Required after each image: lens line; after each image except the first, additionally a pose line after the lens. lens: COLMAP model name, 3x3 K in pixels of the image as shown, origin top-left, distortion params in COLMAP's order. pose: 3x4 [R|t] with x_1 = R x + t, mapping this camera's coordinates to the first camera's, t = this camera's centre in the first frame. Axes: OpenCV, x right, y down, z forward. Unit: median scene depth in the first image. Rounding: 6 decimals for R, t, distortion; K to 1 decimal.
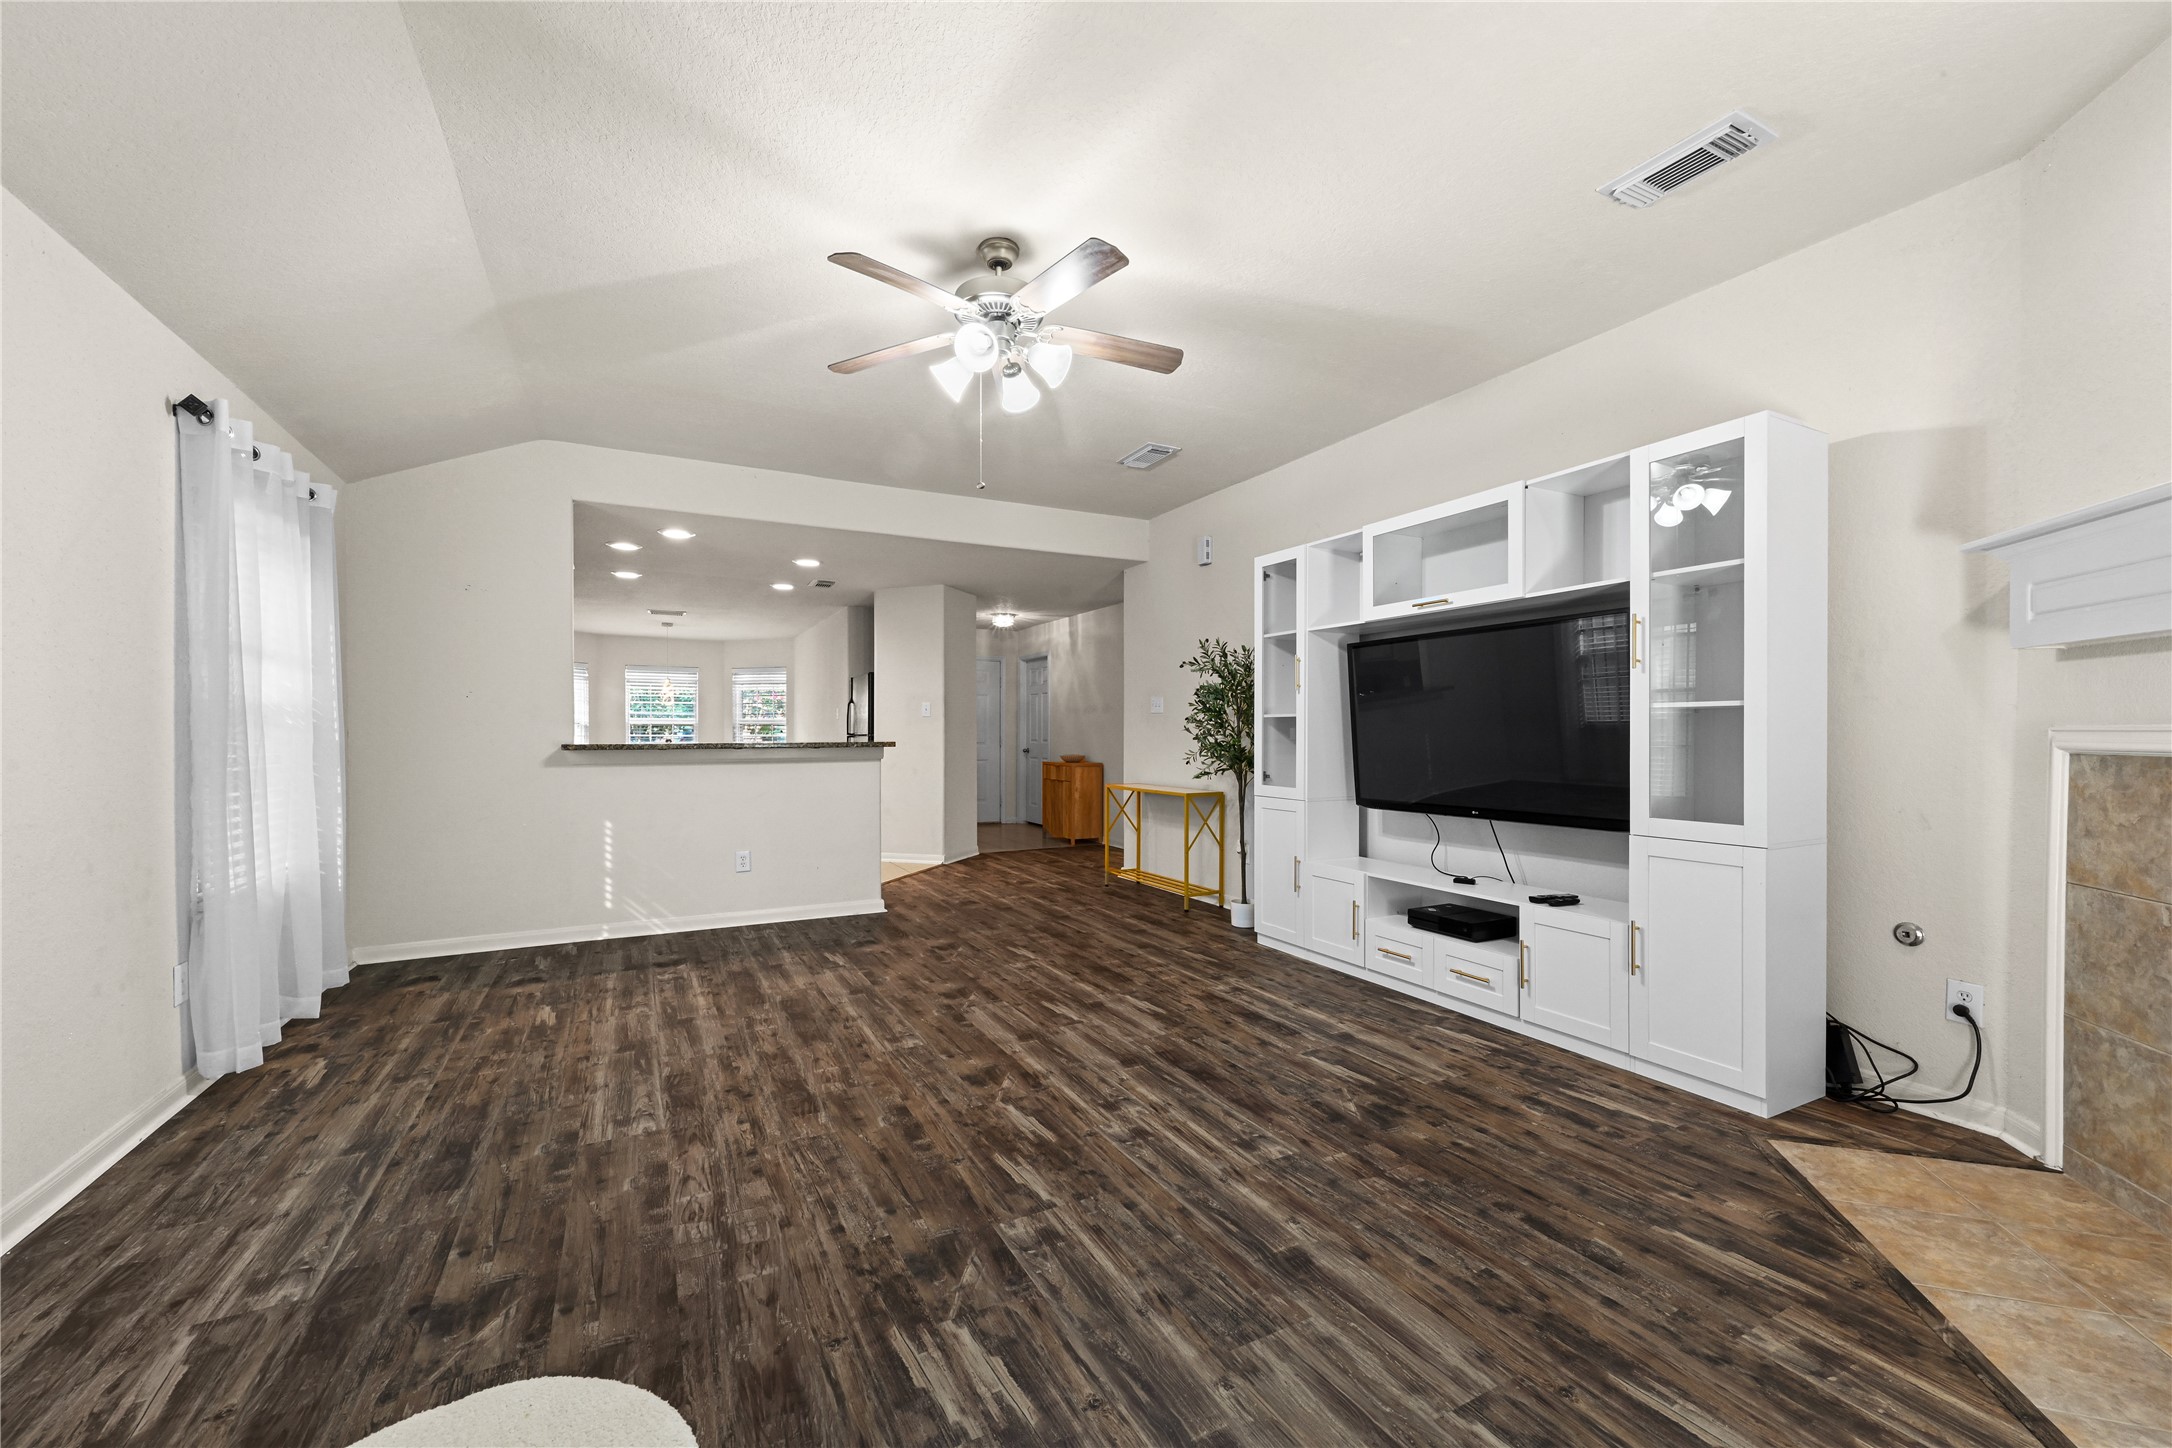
lens RADIAL K [[859.2, 0, 1086.3], [0, 859.2, 738.1], [0, 0, 1]] dist [0.000053, -0.000014]
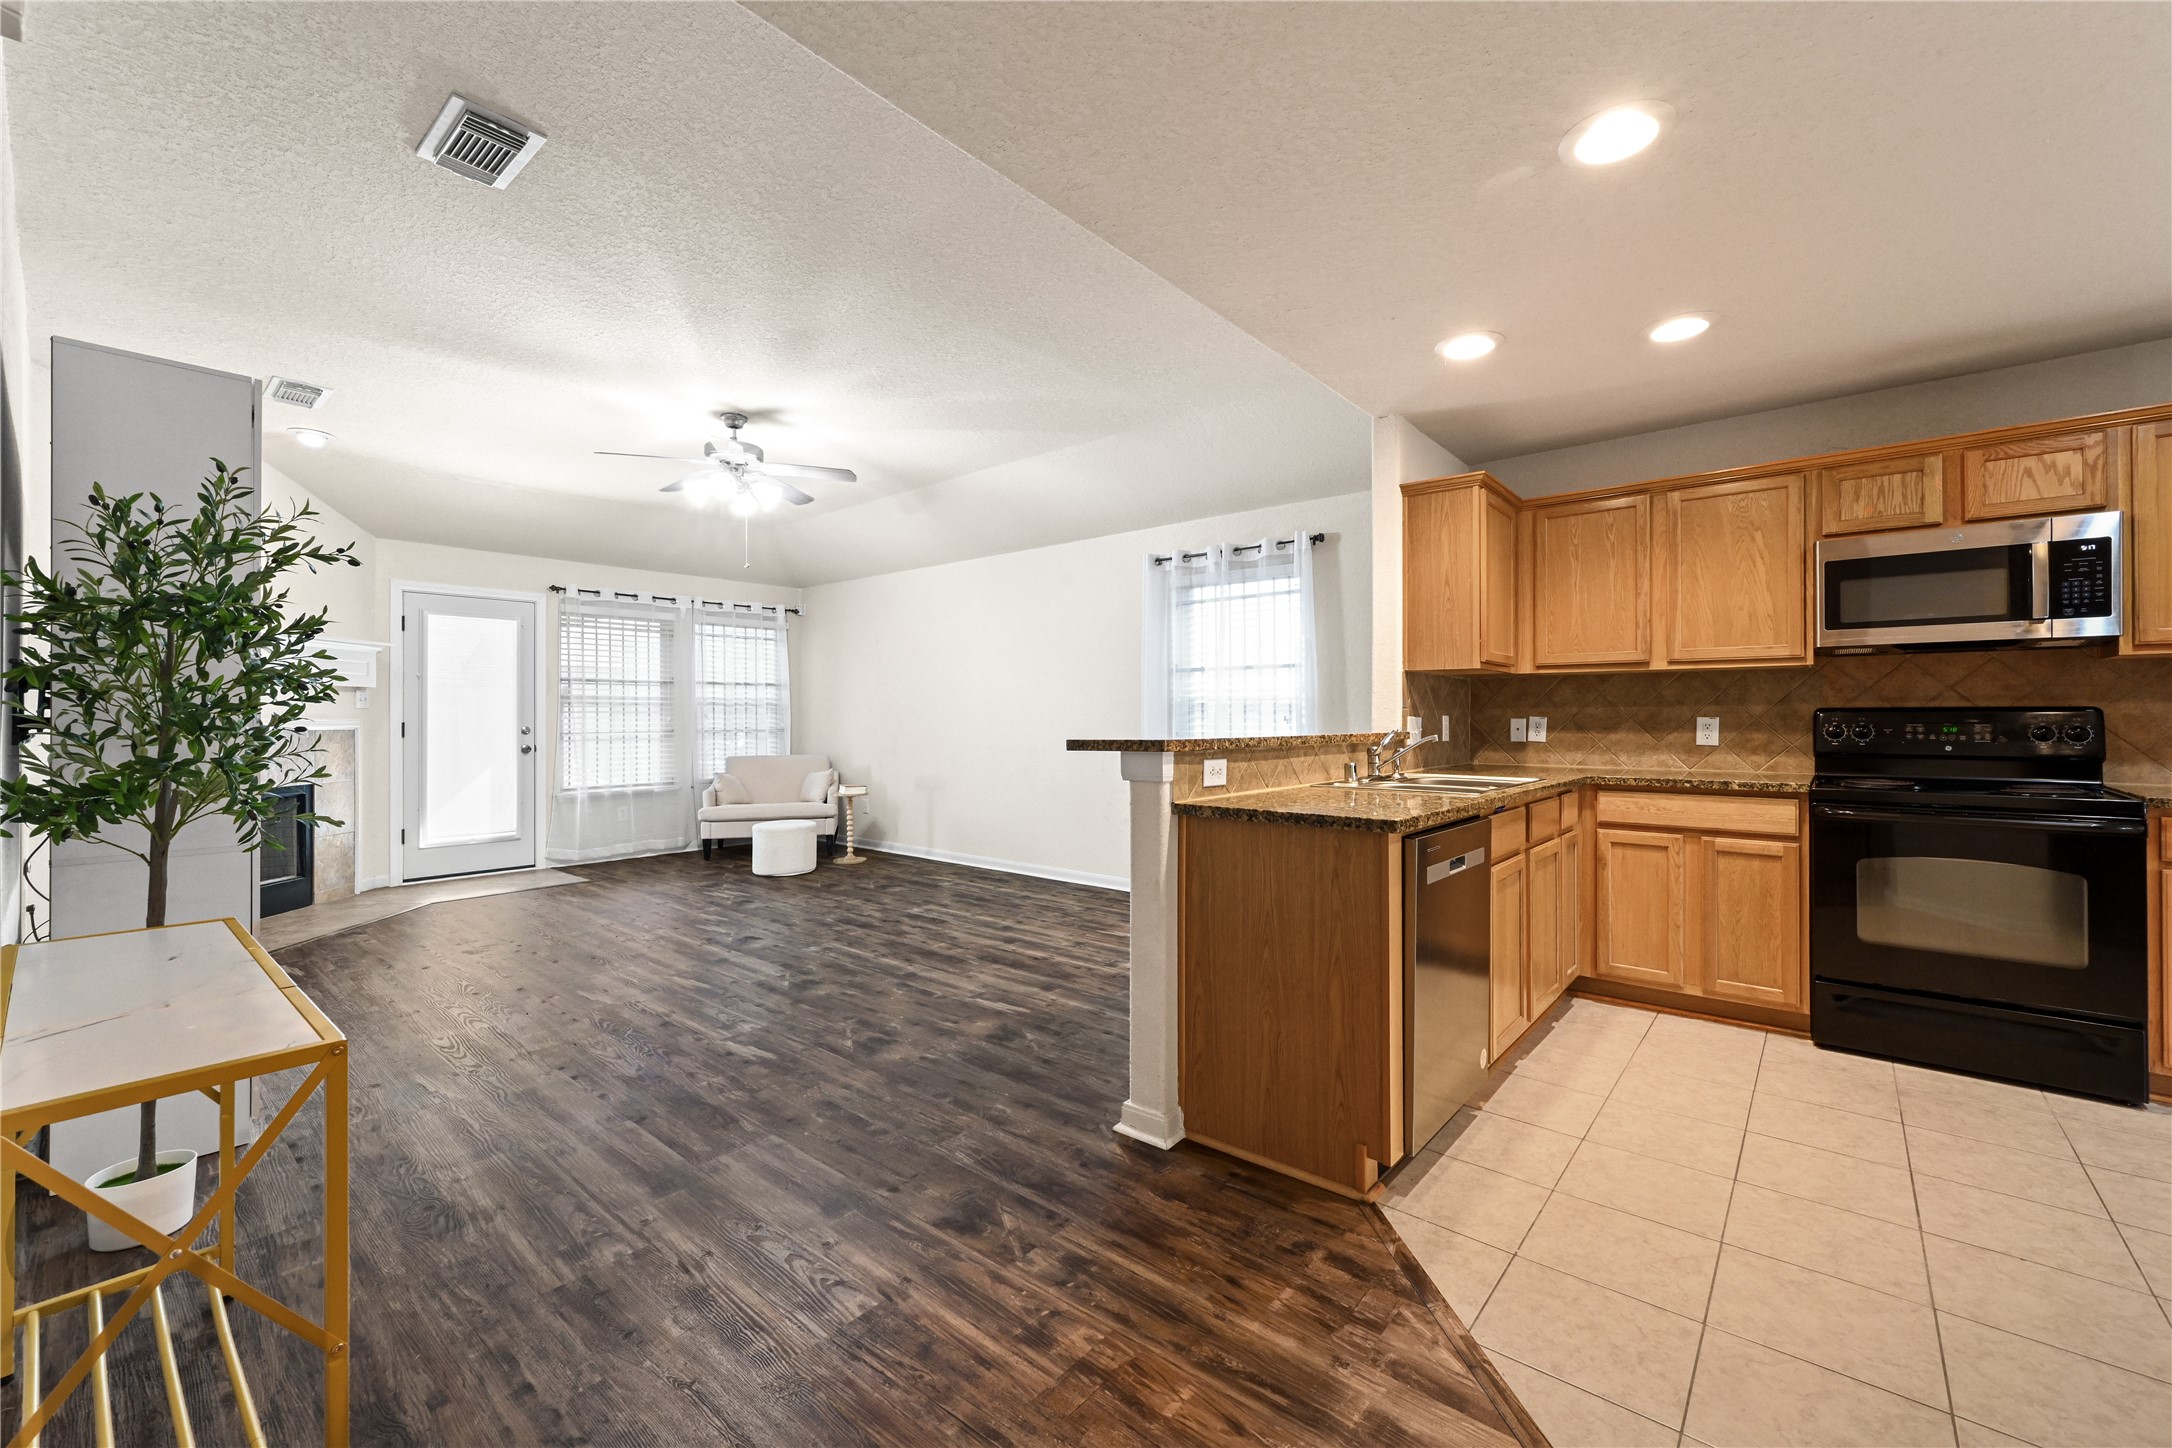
lens RADIAL K [[859.2, 0, 1074.7], [0, 859.2, 712.5], [0, 0, 1]] dist [0.000053, -0.000014]
pose [[-0.931723, 0.003710, -0.363151, -0.147156], [0.004257, 0.999991, -0.000706, -0.020727], [0.363145, -0.002204, -0.931730, 3.603789]]
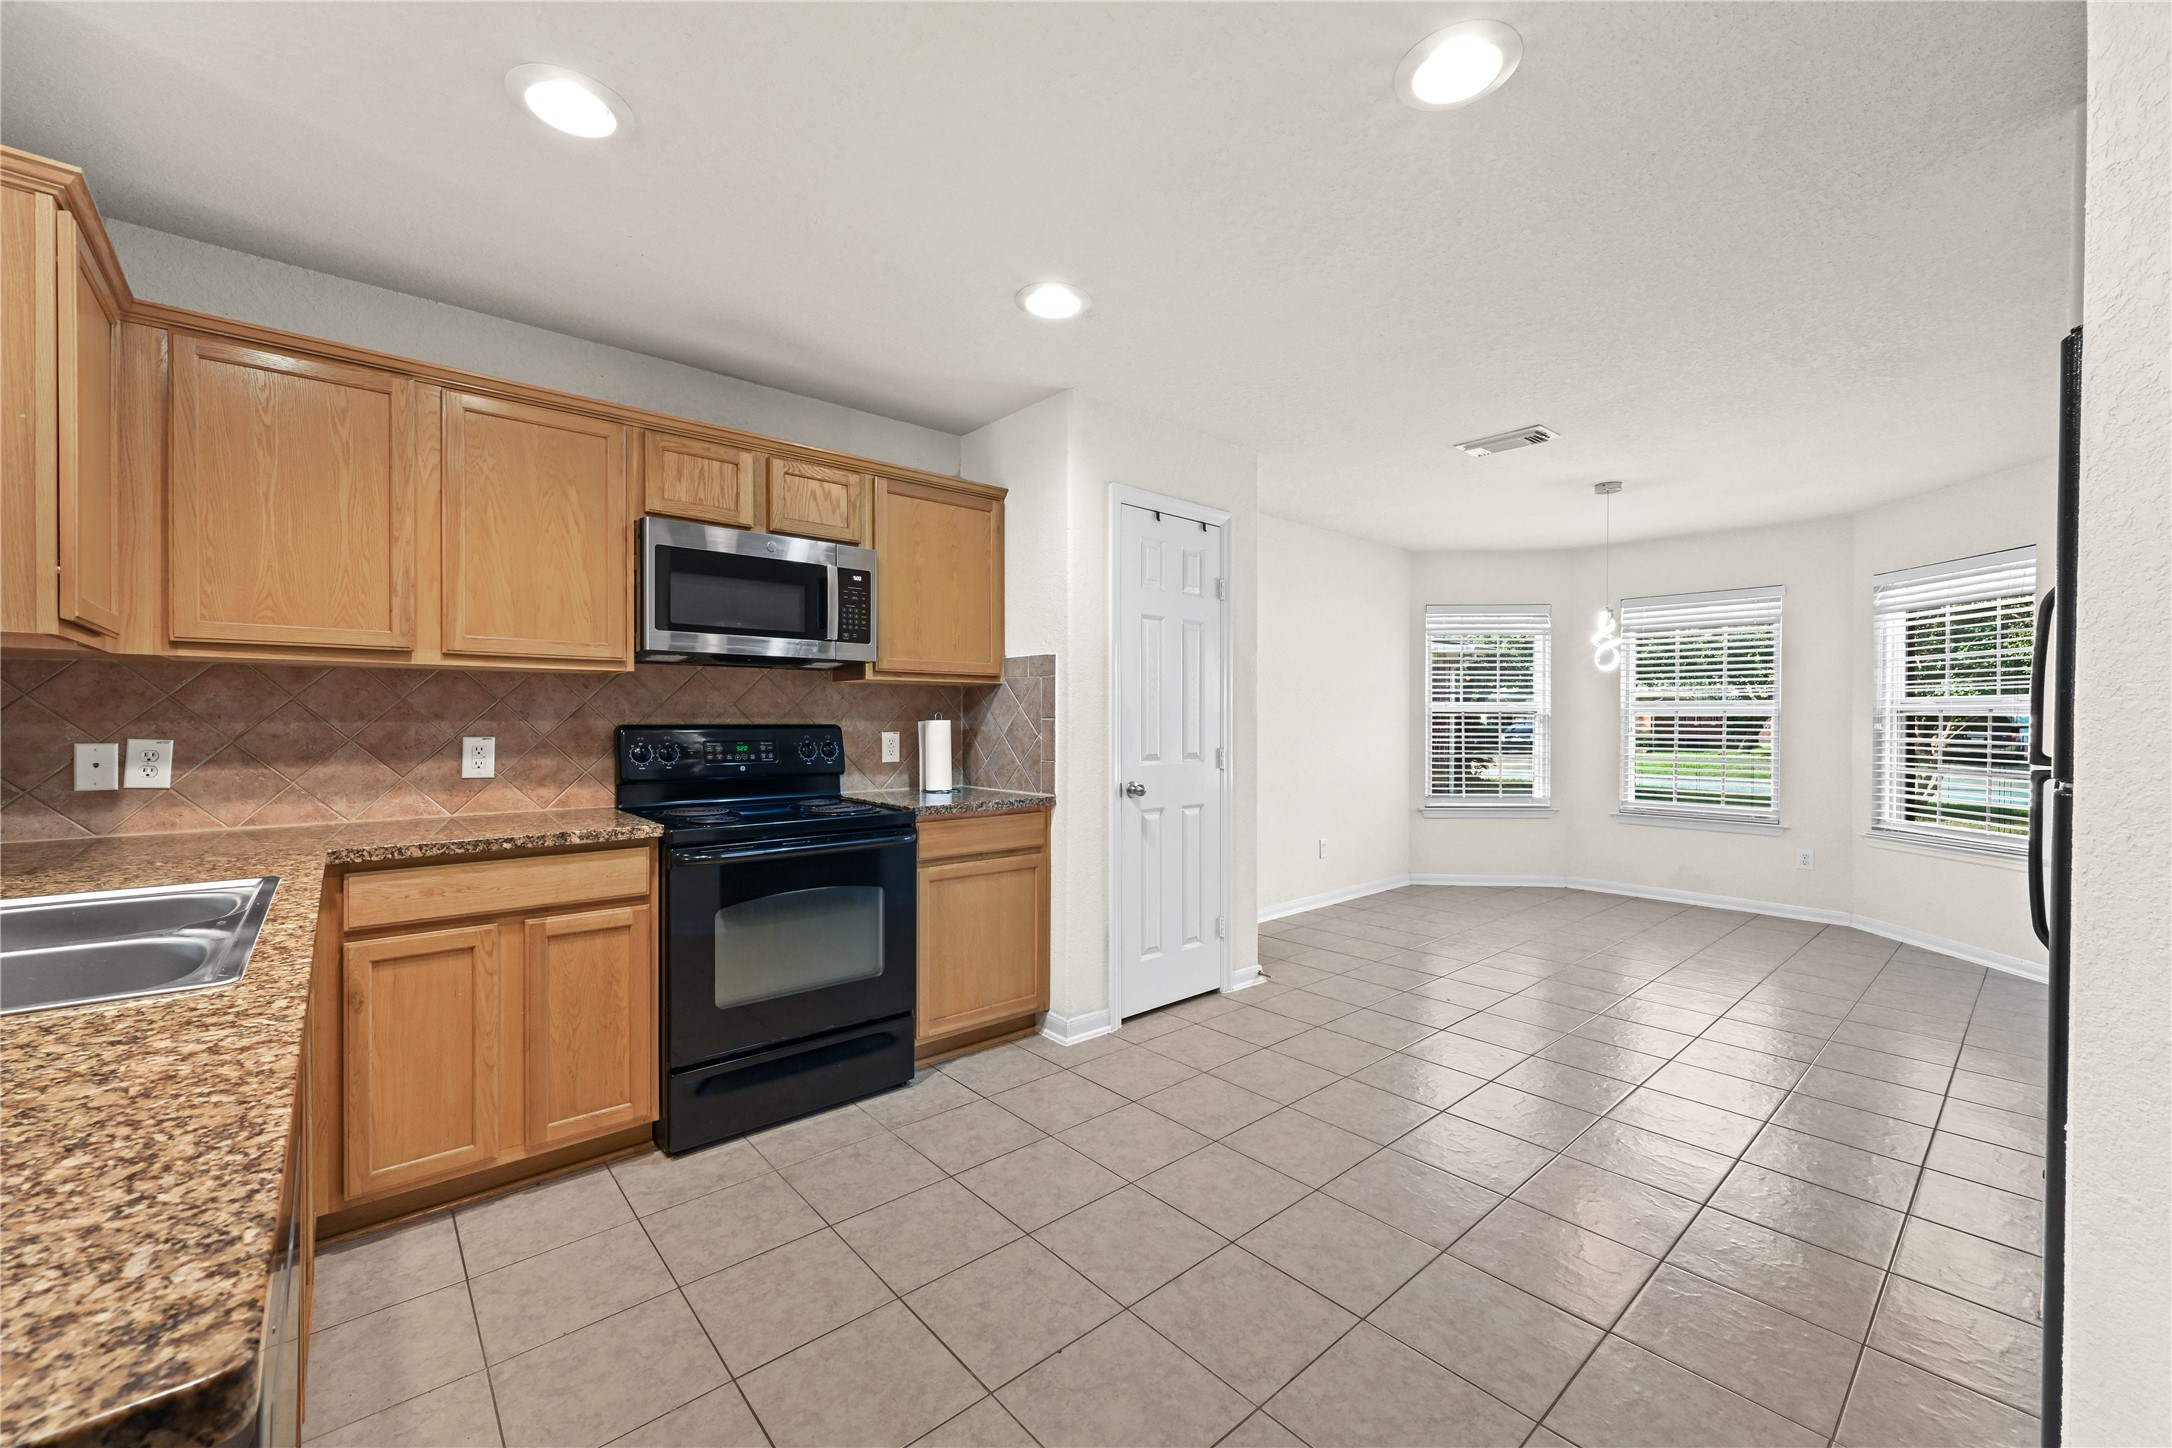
lens RADIAL K [[859.2, 0, 1103.7], [0, 859.2, 724.5], [0, 0, 1]] dist [0.000053, -0.000014]
pose [[0.248361, 0.009948, -0.968616, -0.566254], [-0.004851, 0.999948, 0.009026, -0.039585], [0.968655, 0.002458, 0.248396, 3.021302]]
